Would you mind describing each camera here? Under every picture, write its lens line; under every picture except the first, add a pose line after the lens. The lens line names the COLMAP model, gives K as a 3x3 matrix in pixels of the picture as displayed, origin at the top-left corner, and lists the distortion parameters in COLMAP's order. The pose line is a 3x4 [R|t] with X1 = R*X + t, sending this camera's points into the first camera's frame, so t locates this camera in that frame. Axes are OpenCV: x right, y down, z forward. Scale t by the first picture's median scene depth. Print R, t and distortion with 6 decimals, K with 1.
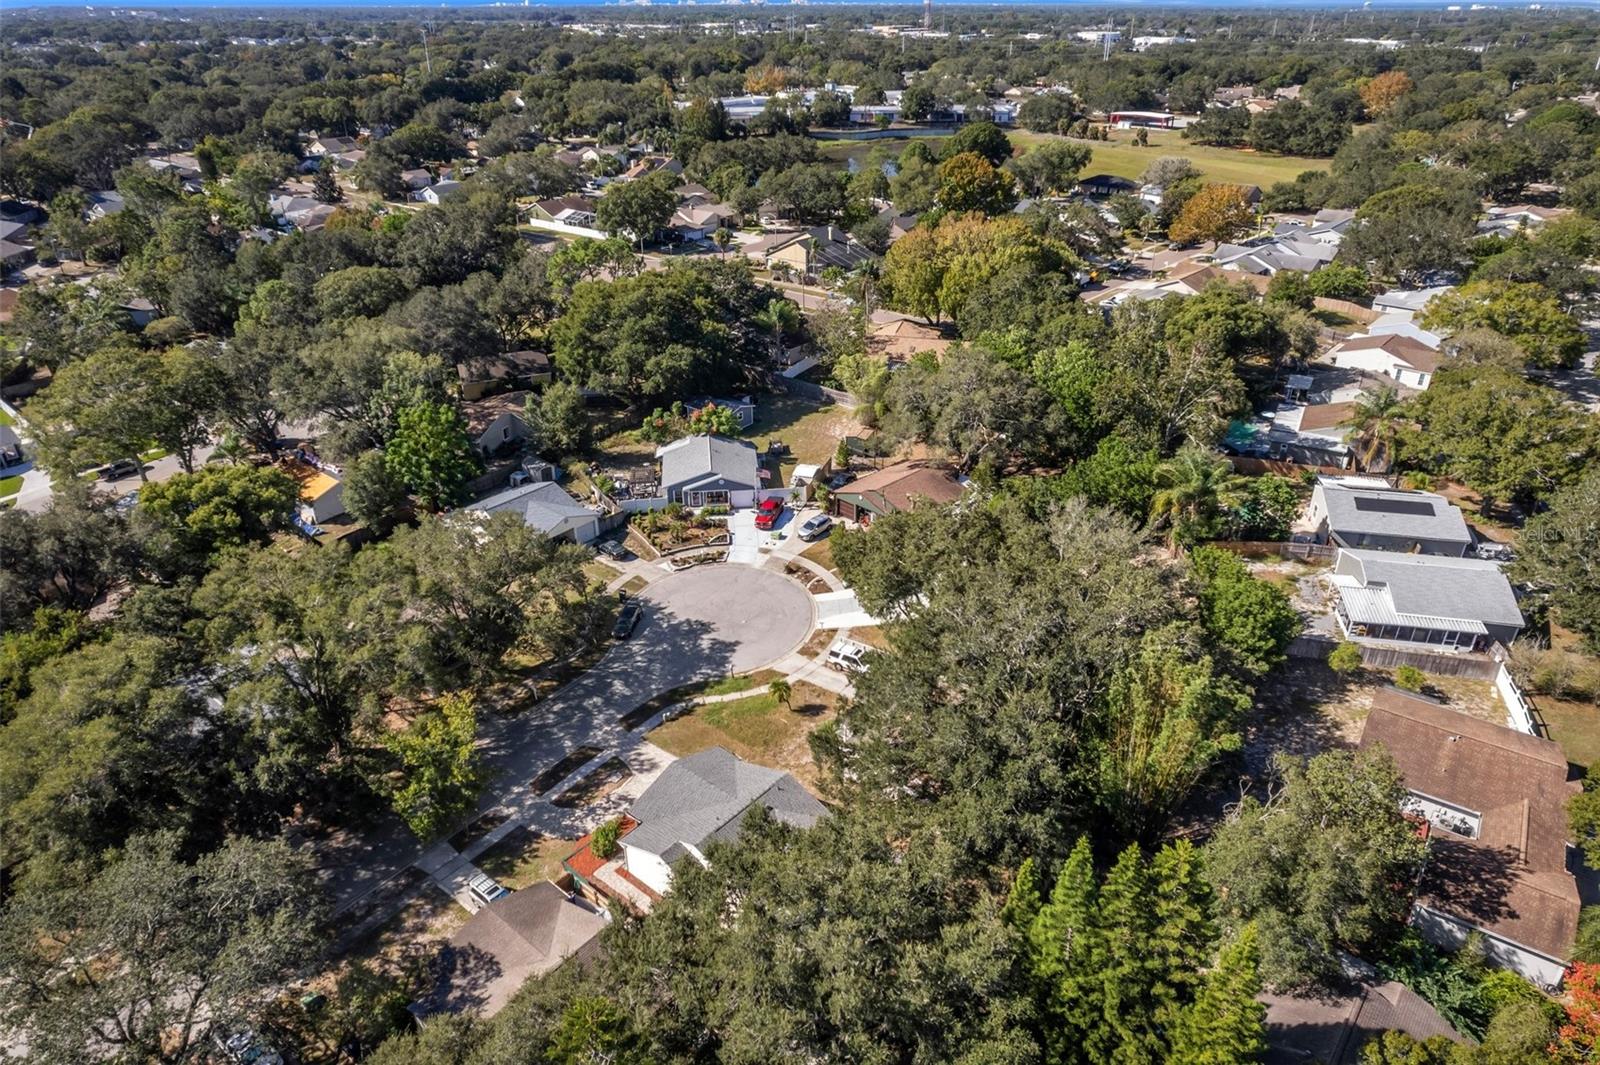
lens RADIAL K [[1034.9, 0, 799.6], [0, 1034.9, 499.2], [0, 0, 1]] dist [-0.039832, 0.000044]
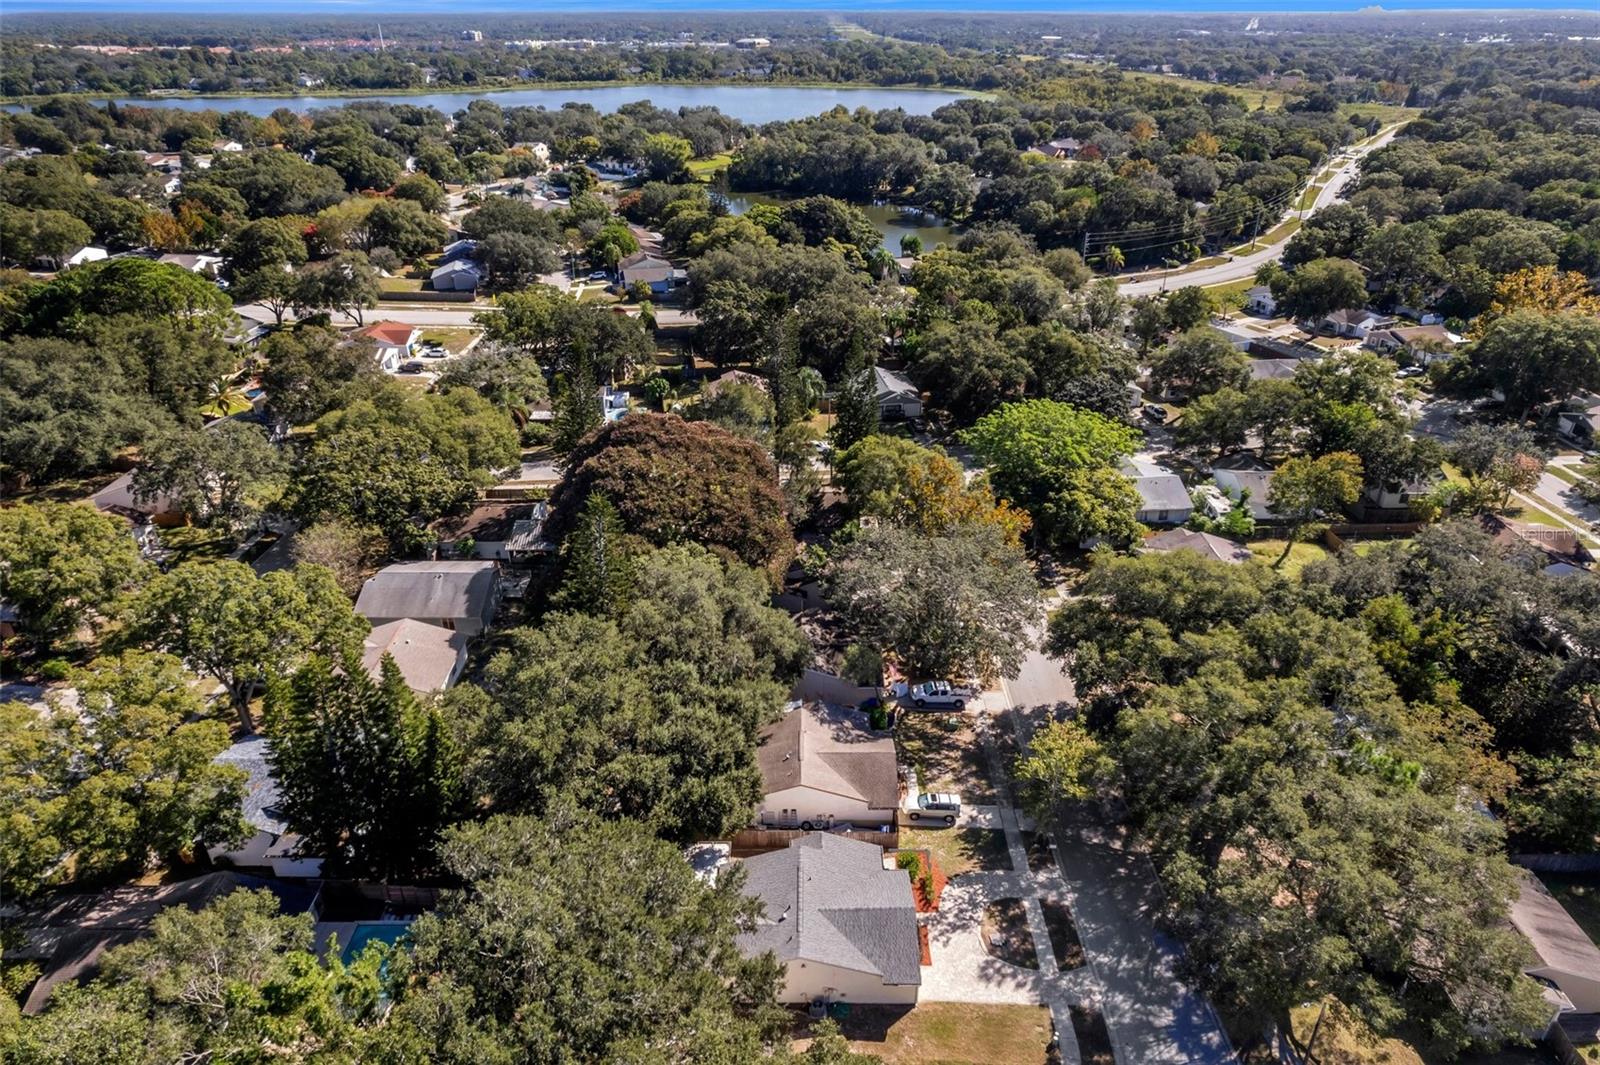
lens RADIAL K [[1022.6, 0, 800.0], [0, 1022.6, 532.5], [0, 0, 1]] dist [-0.077043, 0.079213]
pose [[-0.766603, 0.306902, -0.564031, 0.238821], [-0.275446, 0.636296, 0.720595, -0.380453], [0.580042, 0.707770, -0.403252, 0.738499]]
